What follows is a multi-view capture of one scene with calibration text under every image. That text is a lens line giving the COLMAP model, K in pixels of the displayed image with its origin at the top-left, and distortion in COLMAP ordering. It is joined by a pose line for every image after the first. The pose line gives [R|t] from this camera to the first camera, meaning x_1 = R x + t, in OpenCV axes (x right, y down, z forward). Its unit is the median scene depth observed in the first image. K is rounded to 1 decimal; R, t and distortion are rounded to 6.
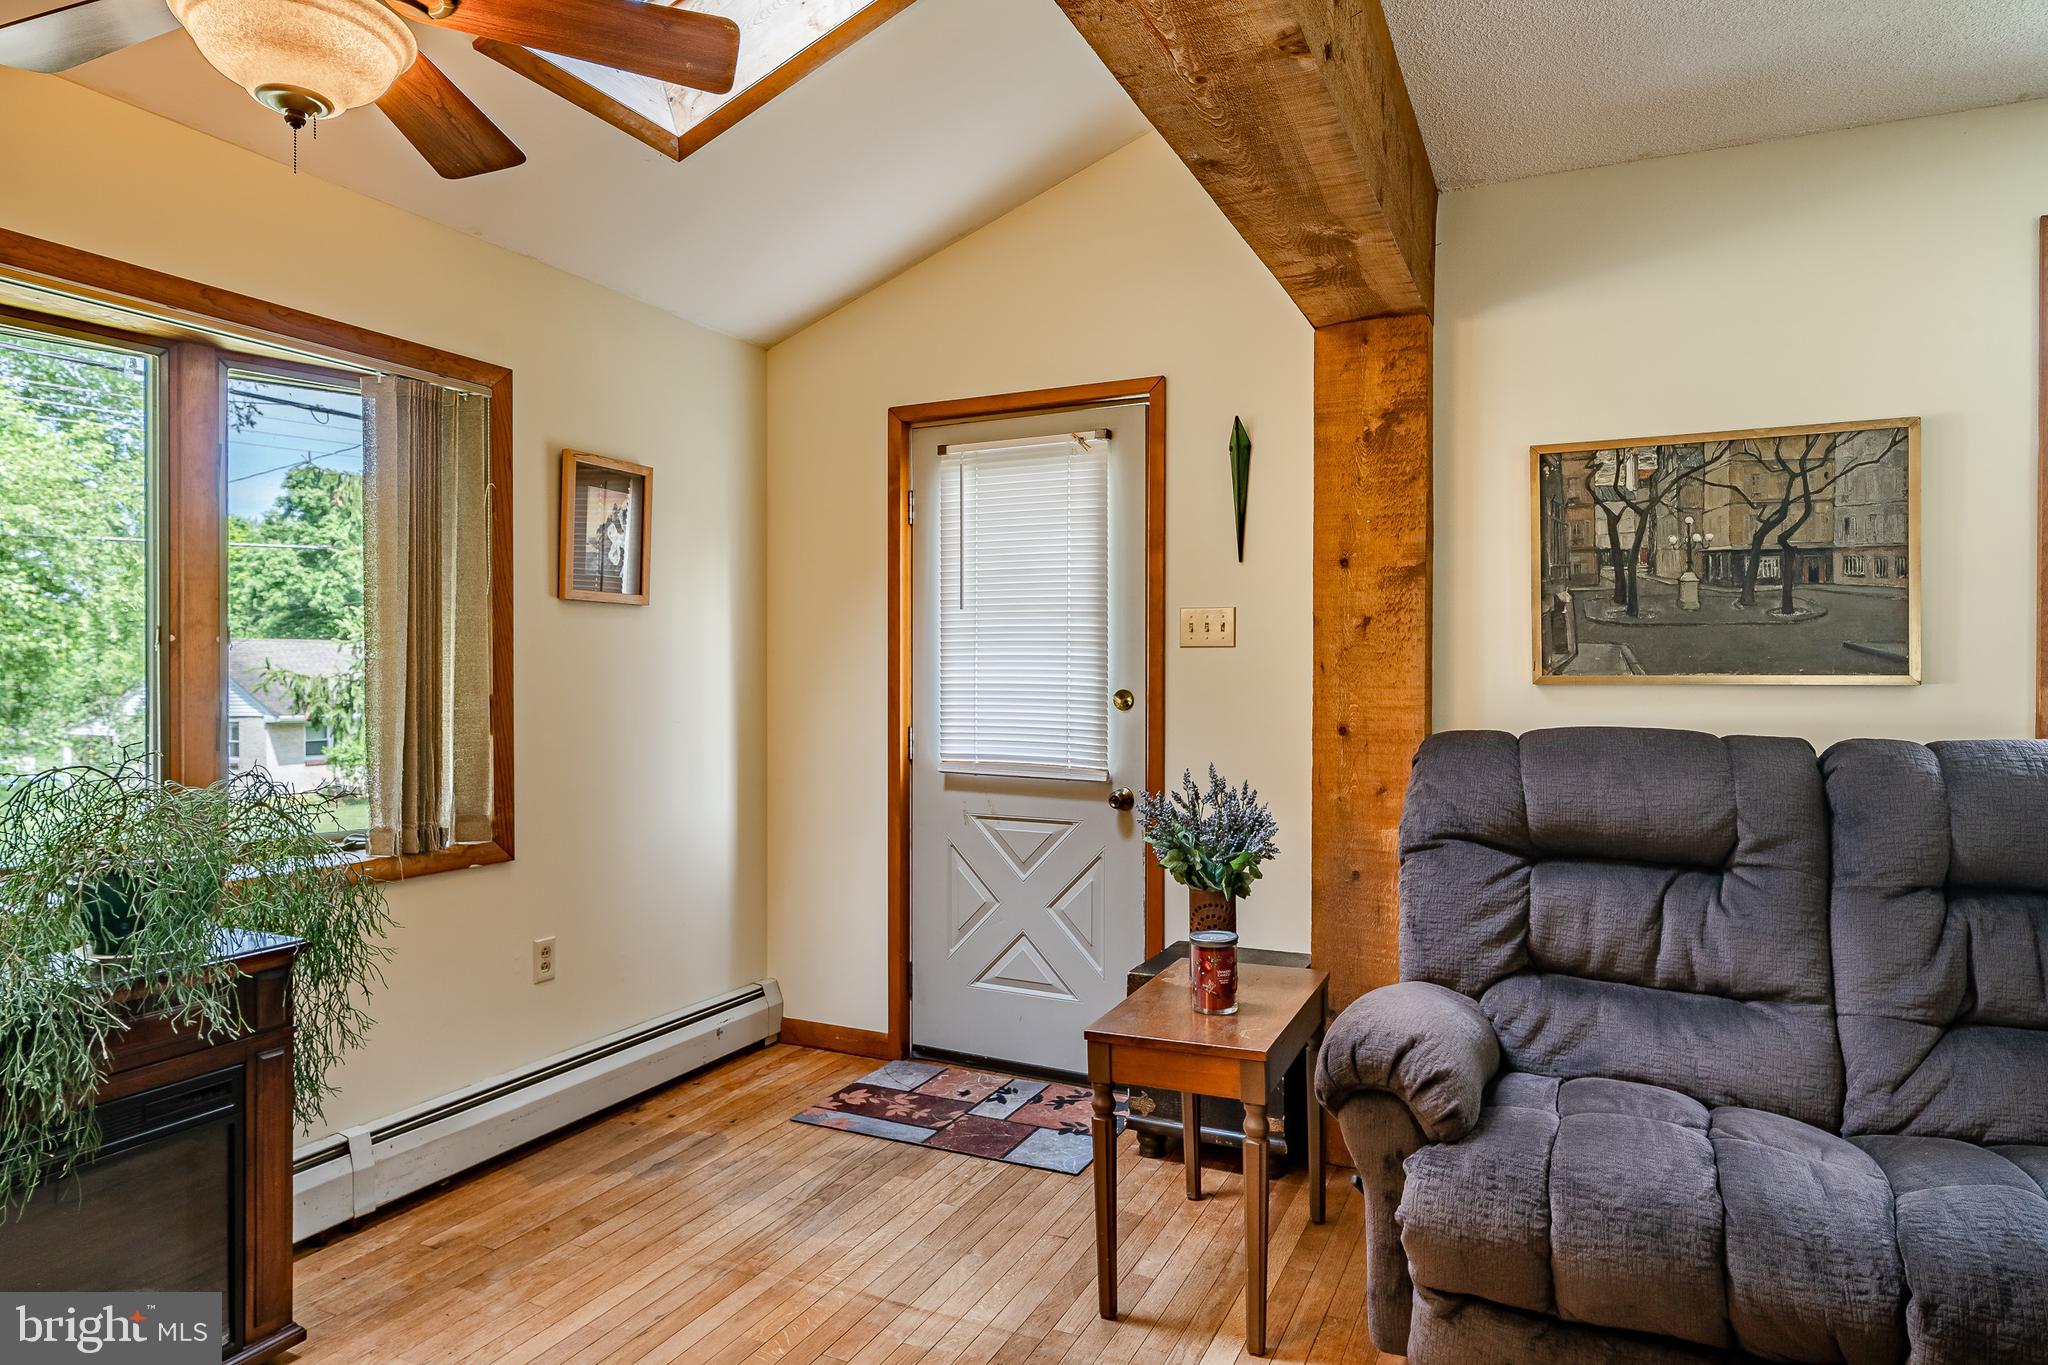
lens RADIAL K [[1218.8, 0, 1024.2], [0, 1218.8, 678.0], [0, 0, 1]] dist [0.001050, 0.000199]
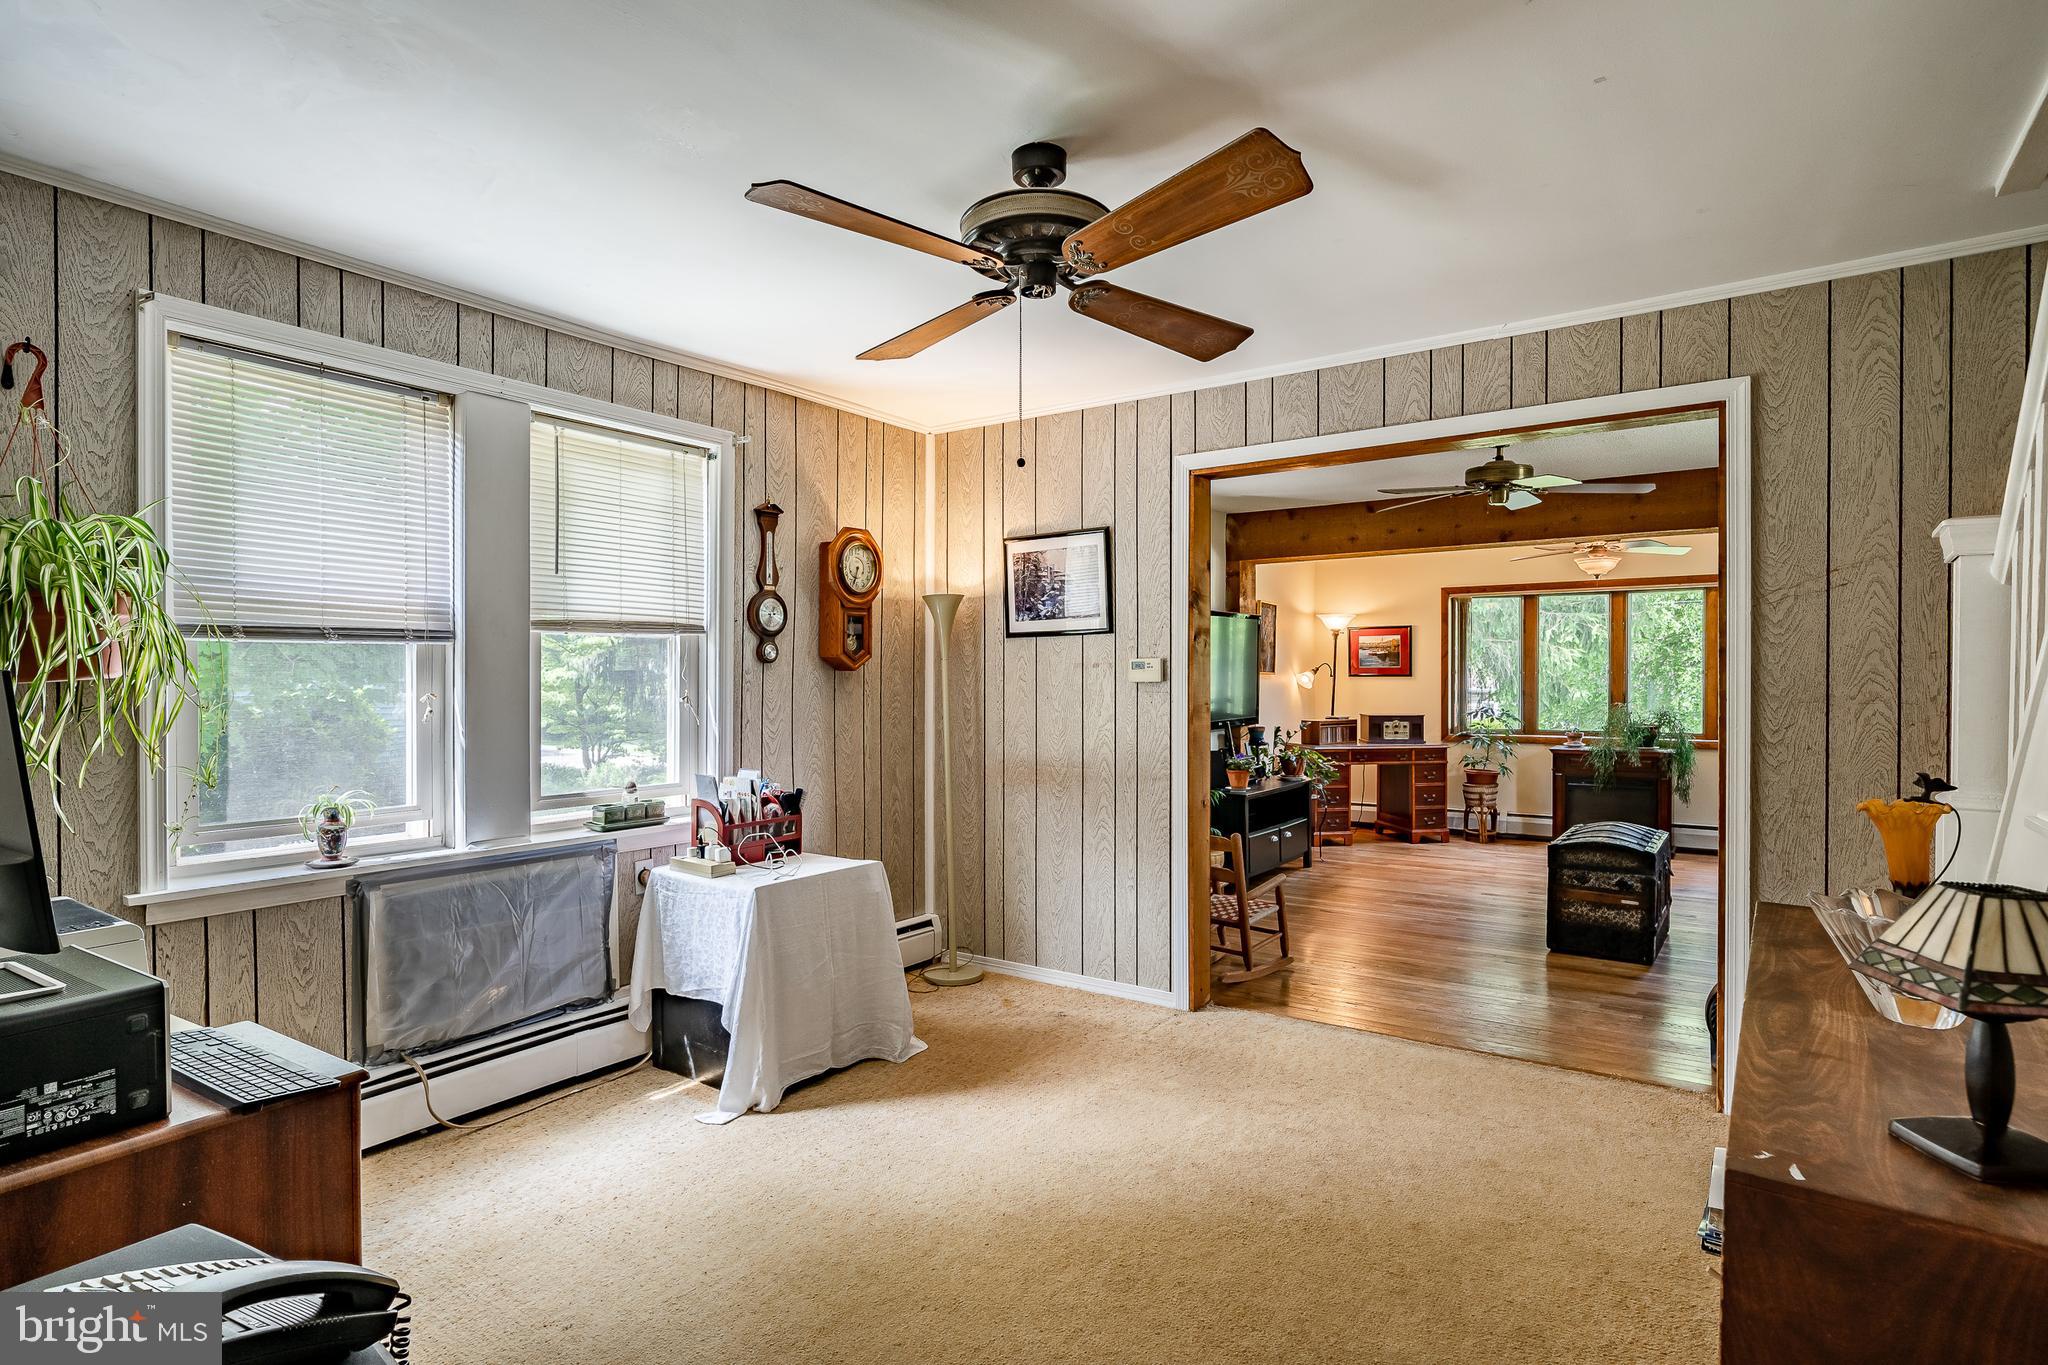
lens RADIAL K [[1072.9, 0, 1014.5], [0, 1072.9, 691.4], [0, 0, 1]] dist [-0.005704, 0.000523]
pose [[-0.166642, 0.012919, -0.985933, 2.421516], [-0.002901, 0.999903, 0.013593, -0.013581], [0.986013, 0.005126, -0.166588, -0.385923]]
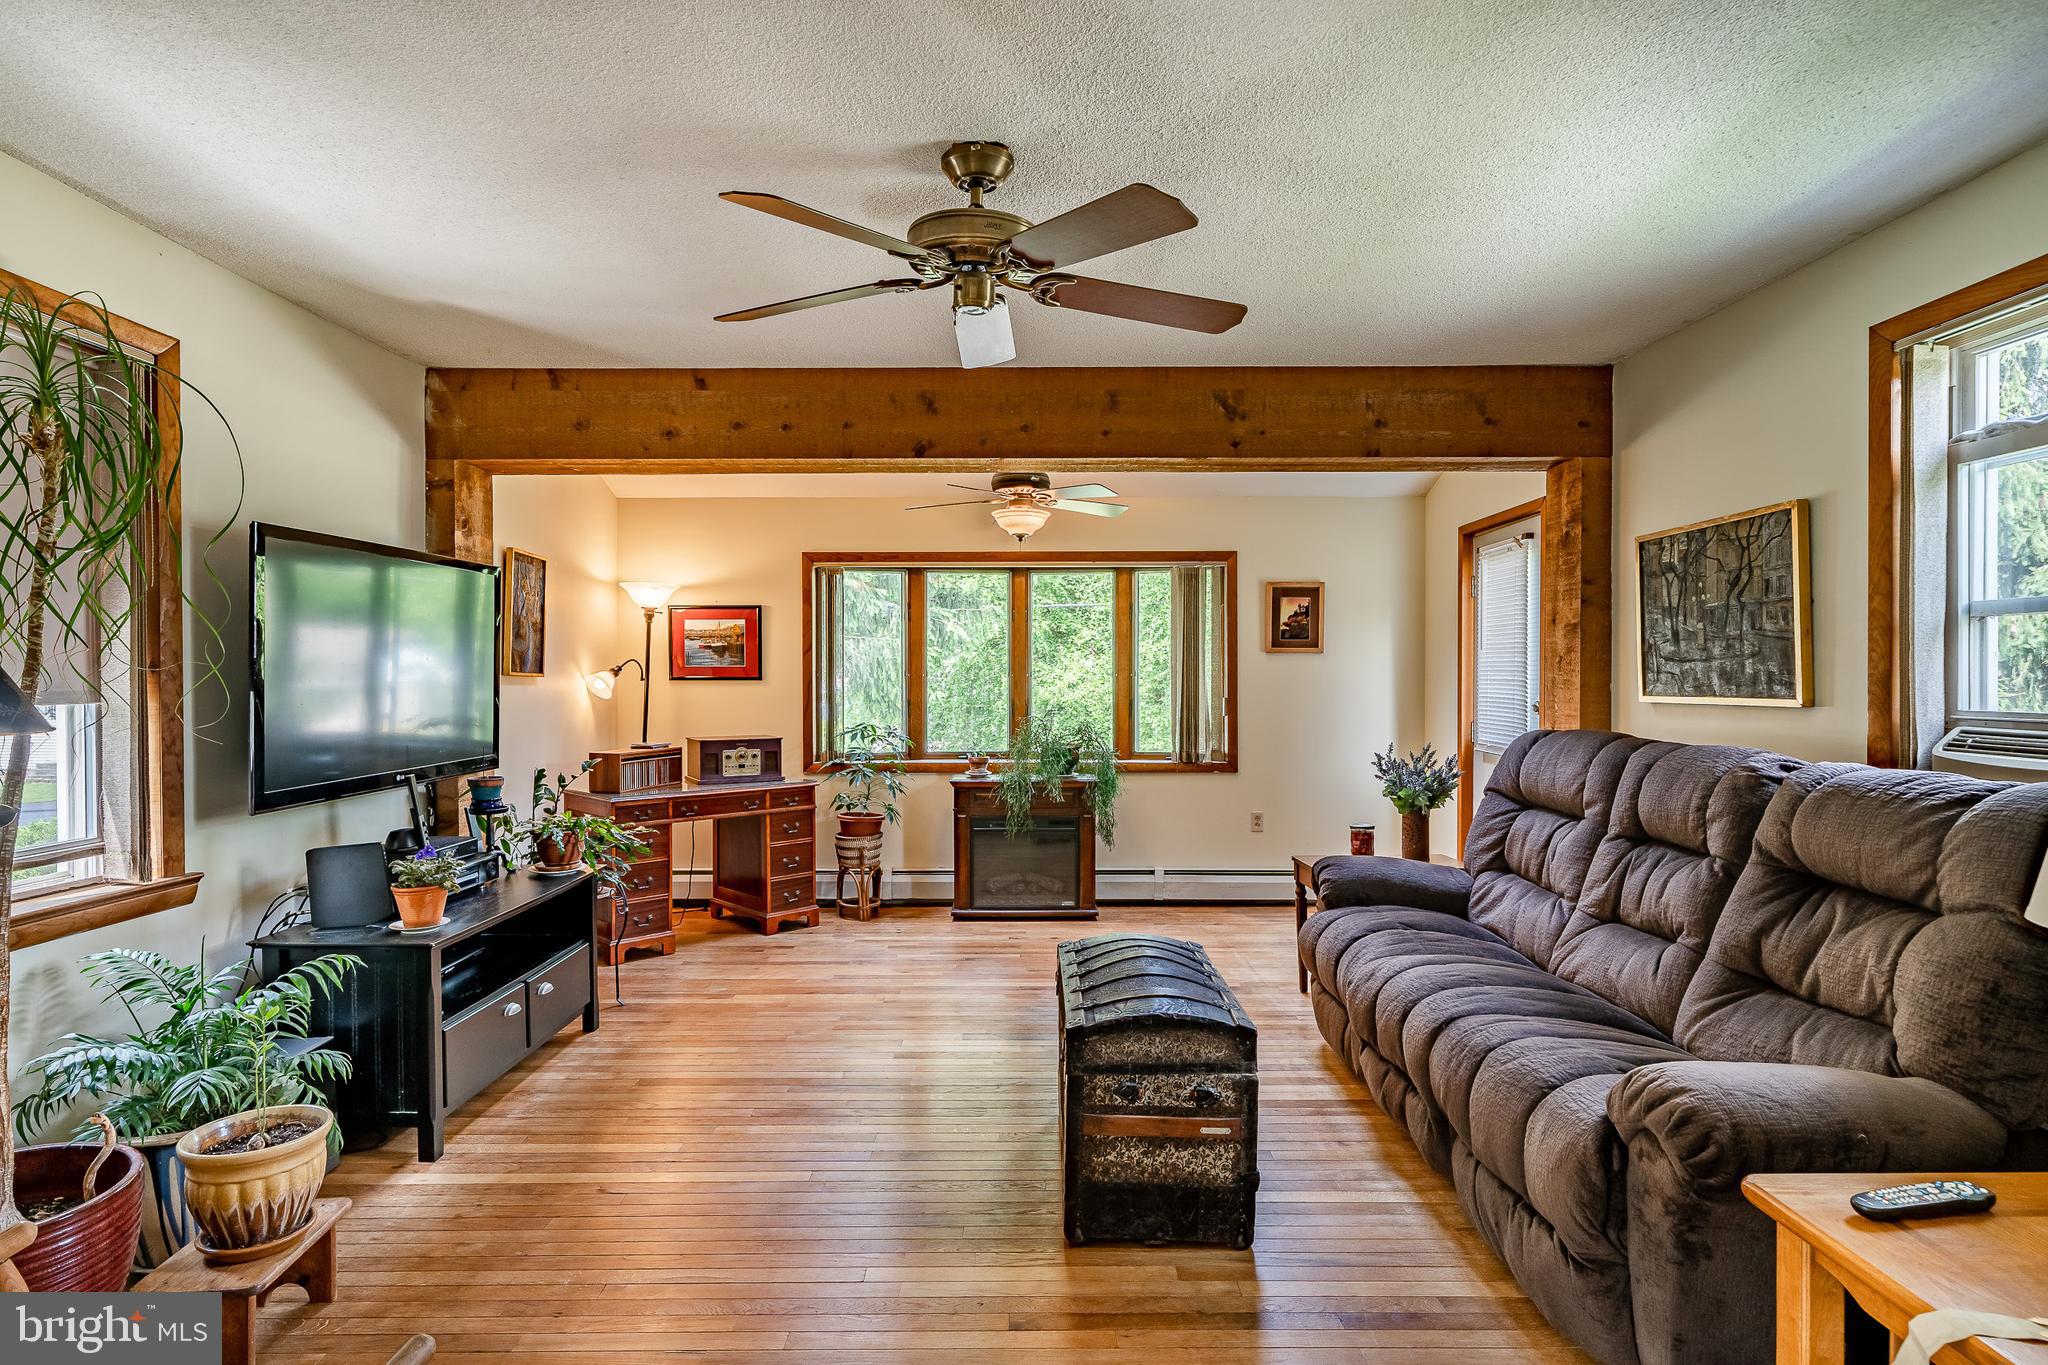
lens RADIAL K [[1072.9, 0, 1014.5], [0, 1072.9, 691.4], [0, 0, 1]] dist [-0.005704, 0.000523]
pose [[0.422774, 0.010471, -0.906175, 1.293965], [-0.003038, 0.999944, 0.010137, -0.018353], [0.906230, -0.001533, 0.422782, -0.212079]]
